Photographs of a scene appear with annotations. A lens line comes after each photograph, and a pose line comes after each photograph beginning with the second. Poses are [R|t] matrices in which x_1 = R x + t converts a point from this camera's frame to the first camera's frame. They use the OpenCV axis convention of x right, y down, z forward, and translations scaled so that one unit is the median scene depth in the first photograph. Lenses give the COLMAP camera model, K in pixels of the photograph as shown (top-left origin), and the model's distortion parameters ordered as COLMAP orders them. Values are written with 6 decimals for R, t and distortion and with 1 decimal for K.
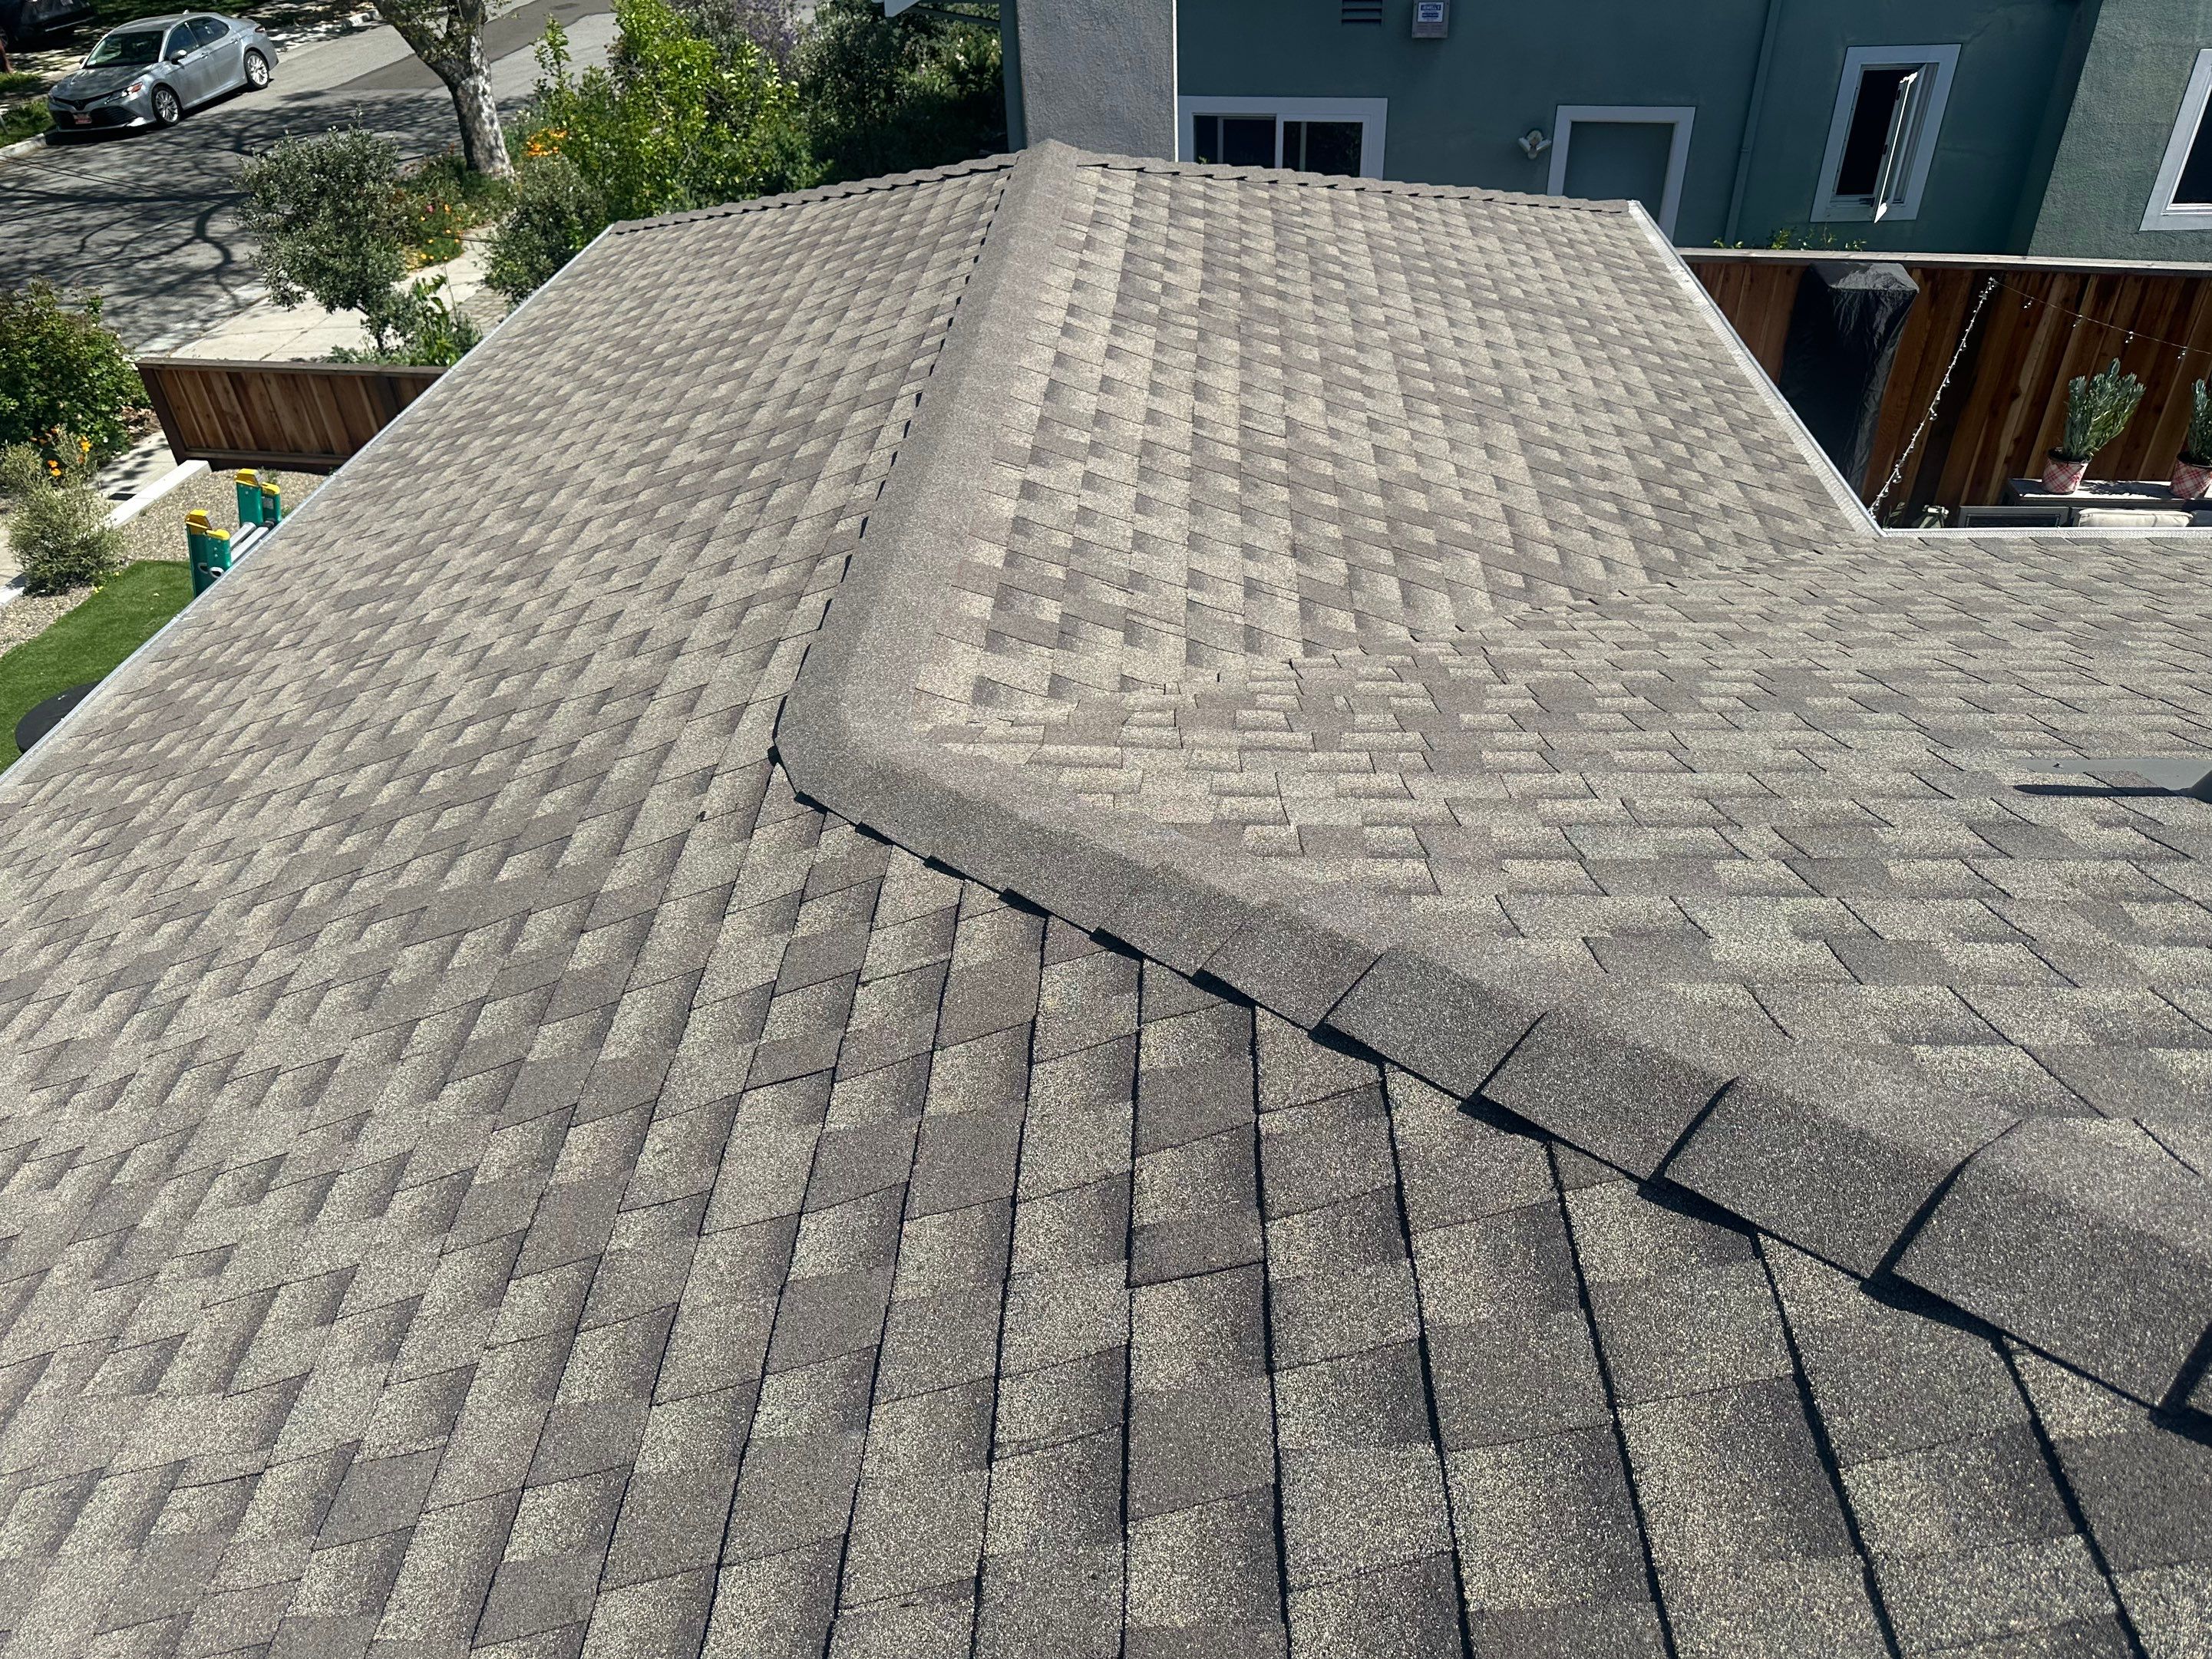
lens RADIAL K [[1578.1, 0, 1106.0], [0, 1578.1, 829.5], [0, 0, 1]] dist [-0.004774, -0.006146]
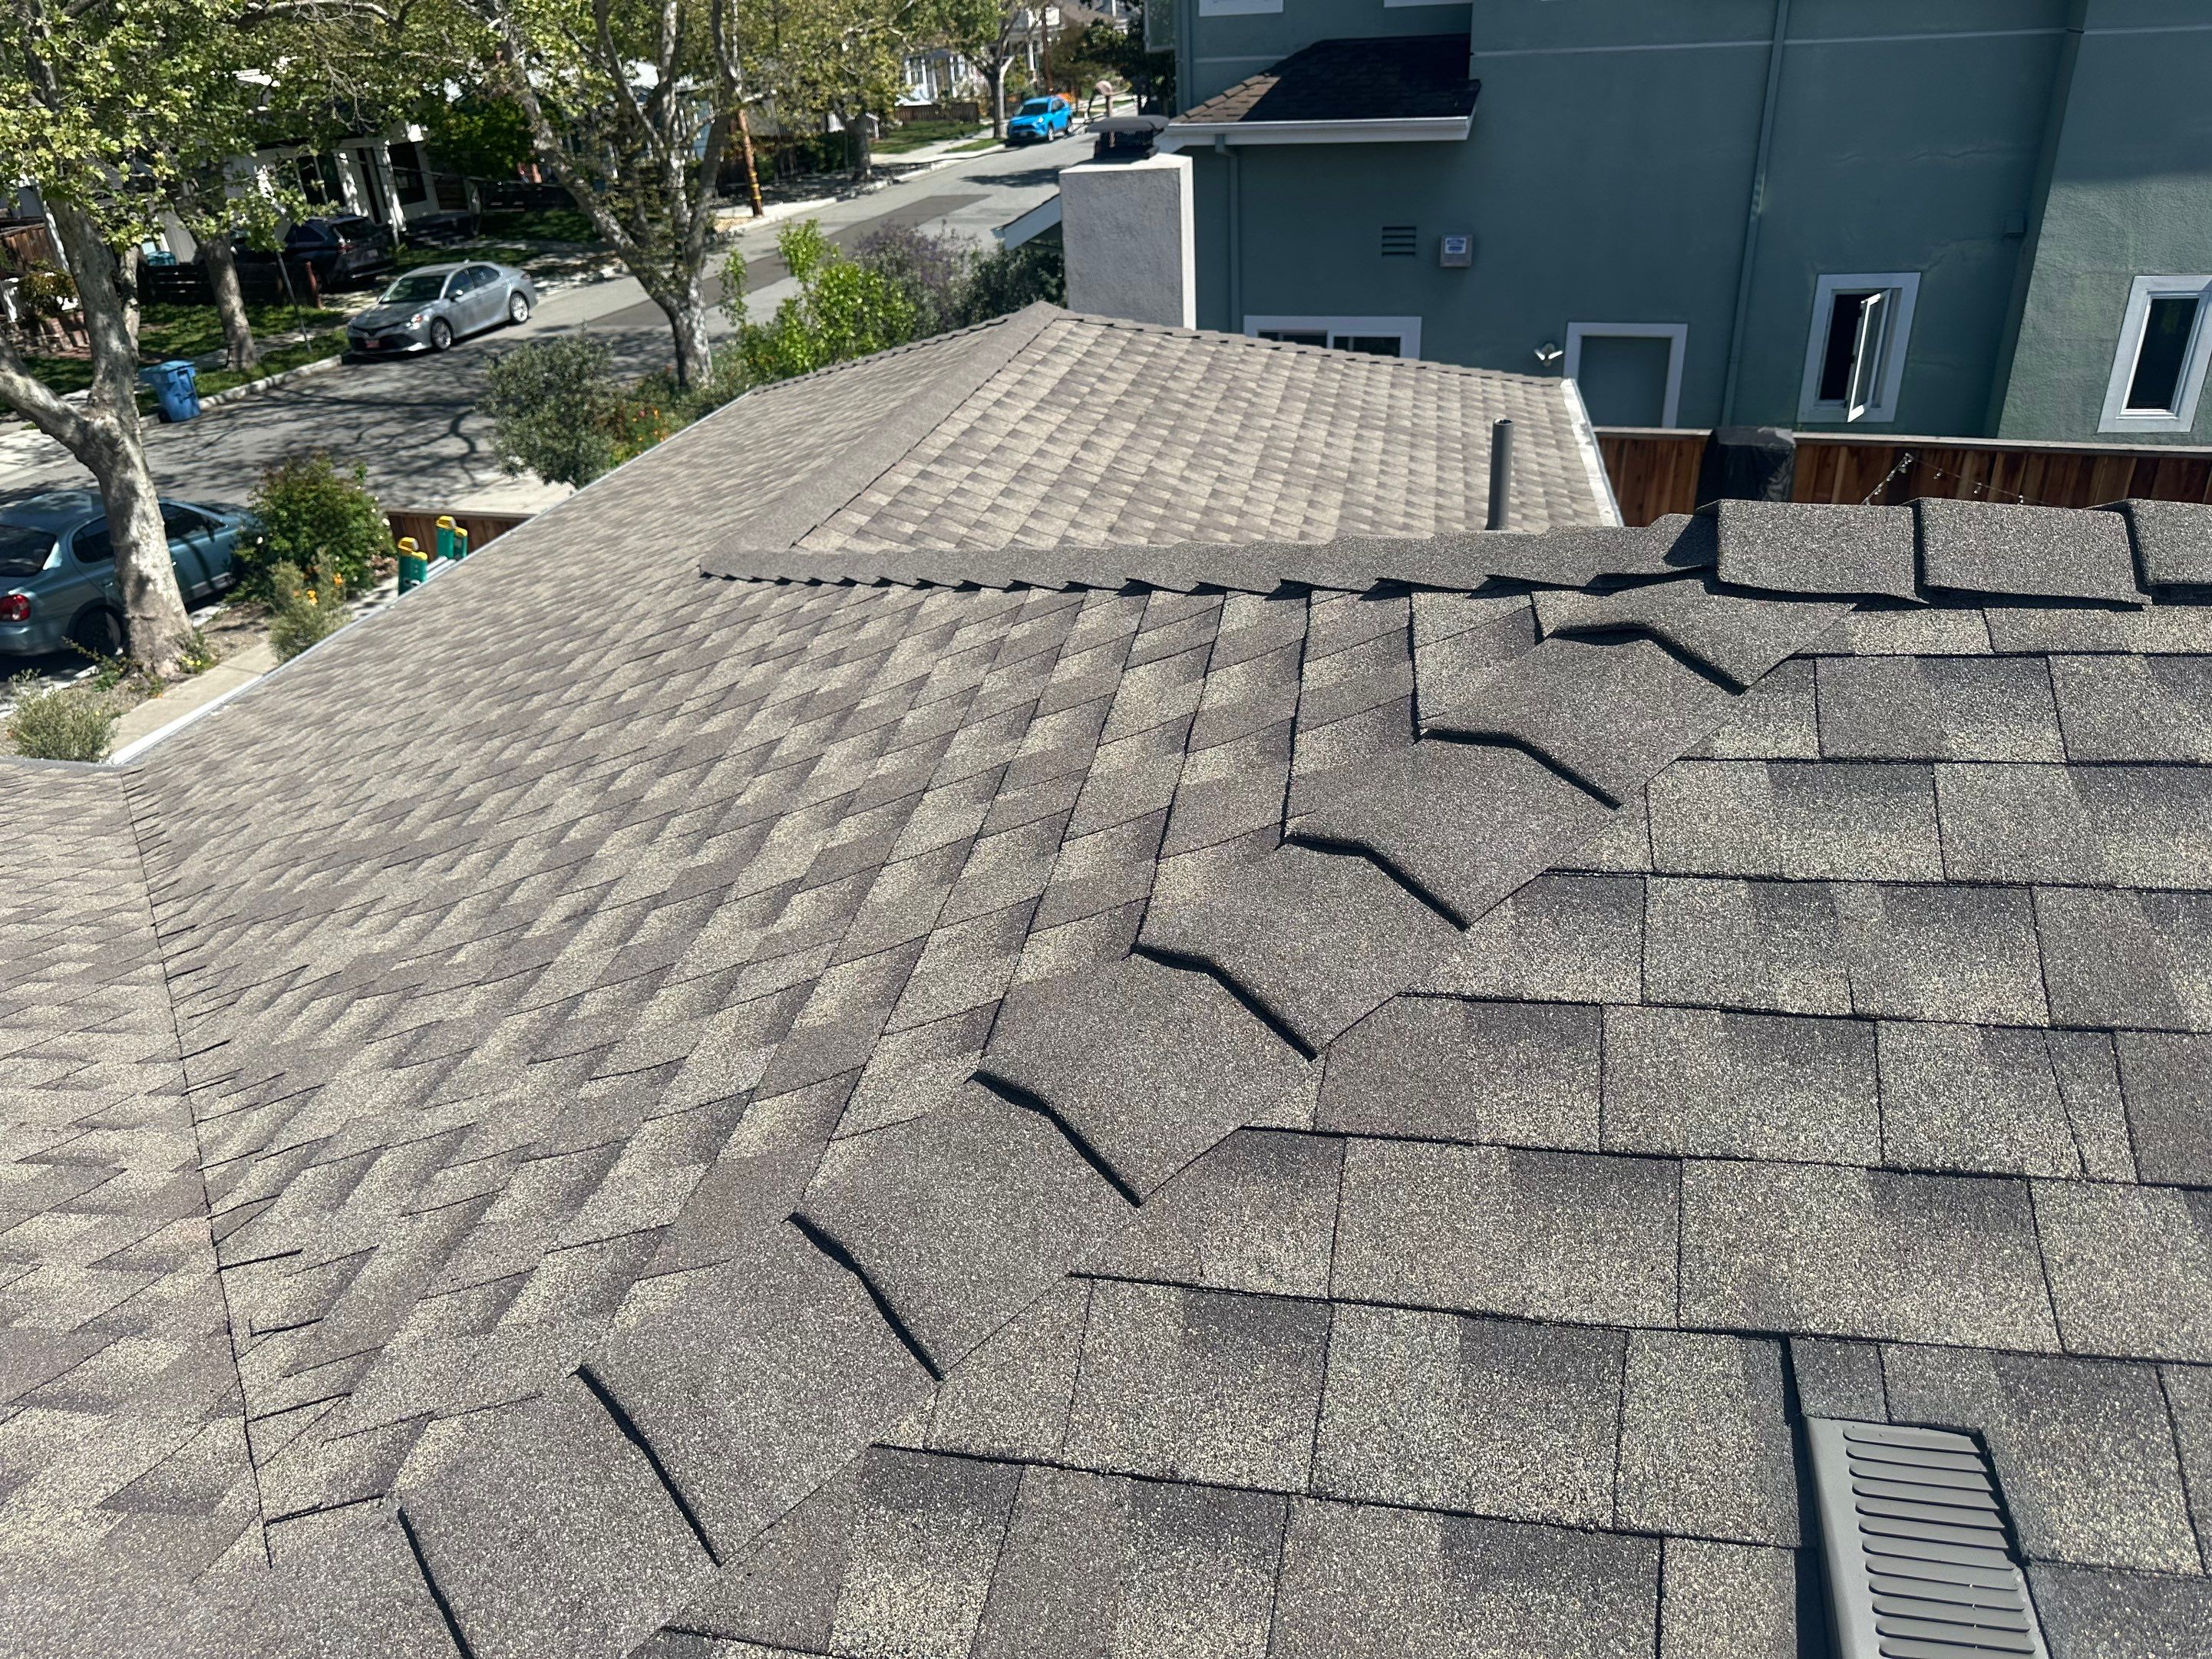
lens RADIAL K [[1616.4, 0, 1113.5], [0, 1616.4, 840.2], [0, 0, 1]] dist [-0.006697, -0.008678]
pose [[0.992486, 0.045998, -0.113382, 0.103361], [-0.062680, 0.986959, -0.148266, 0.110893], [0.105083, 0.154259, 0.982426, -0.140715]]
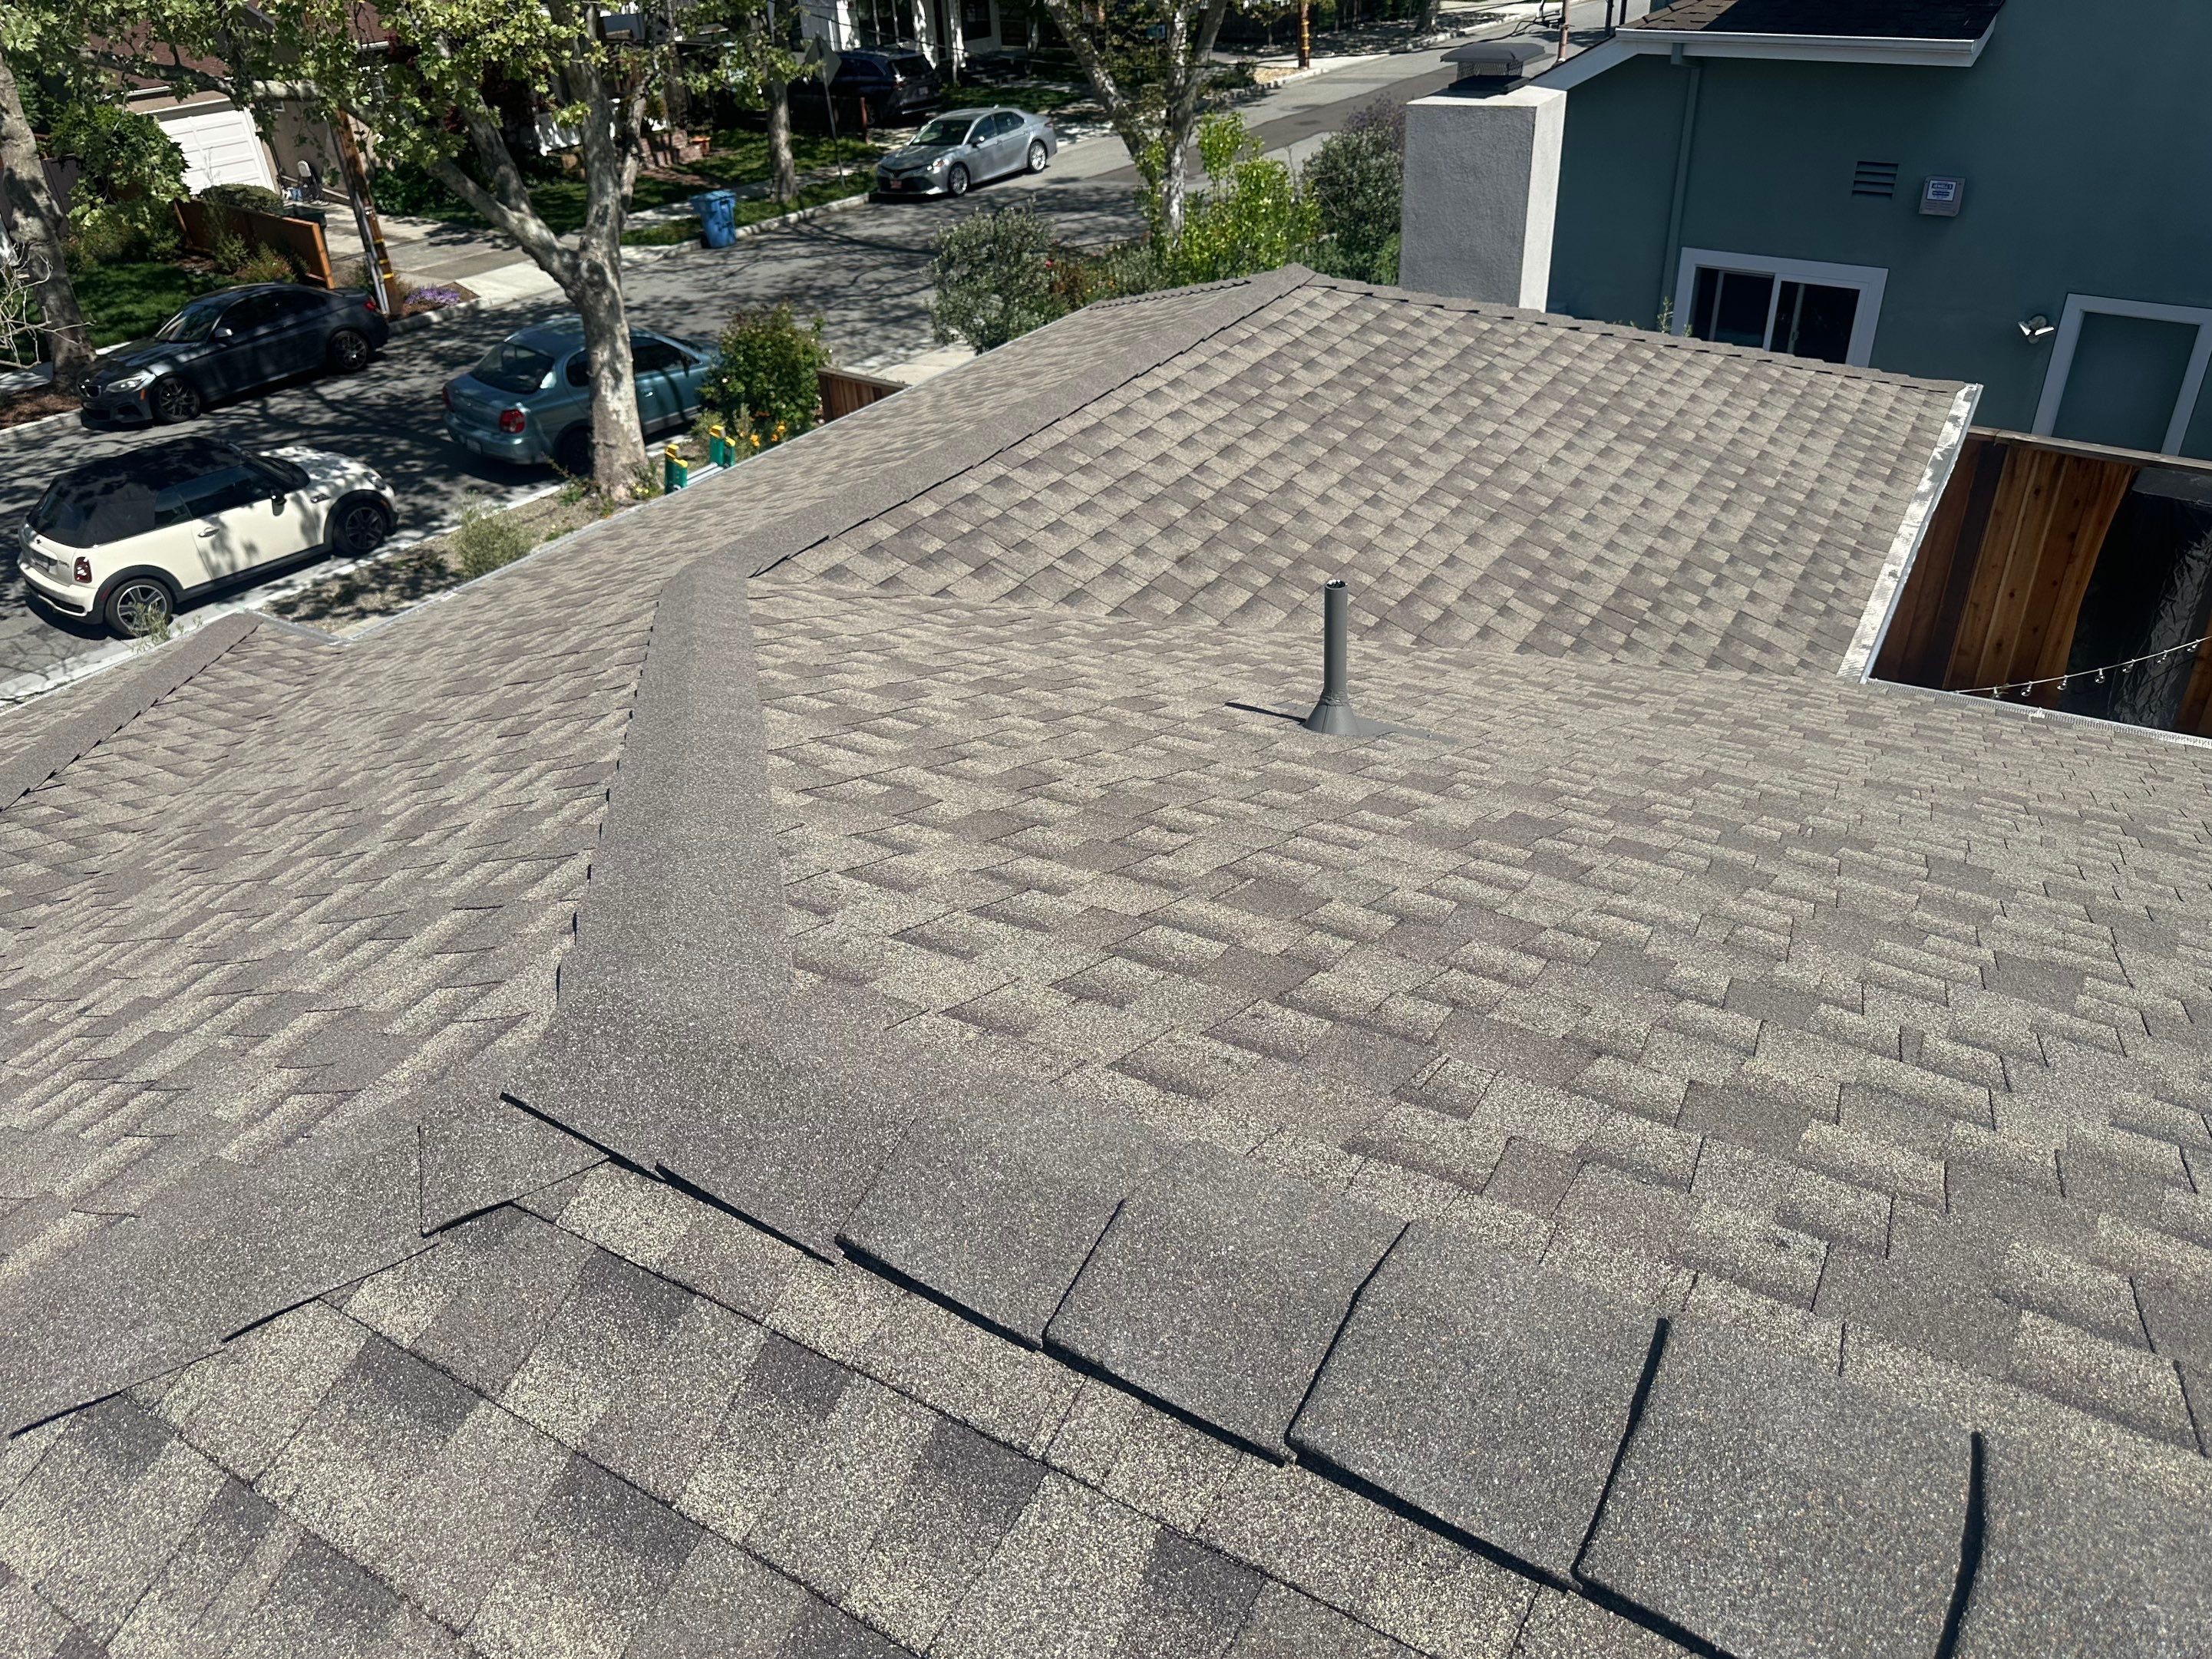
lens RADIAL K [[1606.7, 0, 1113.8], [0, 1606.7, 849.7], [0, 0, 1]] dist [0.053111, -0.124000]
pose [[0.886195, 0.241192, -0.395581, 0.235073], [-0.264180, 0.964466, -0.003776, 0.030994], [0.380614, 0.107850, 0.918423, -0.100369]]
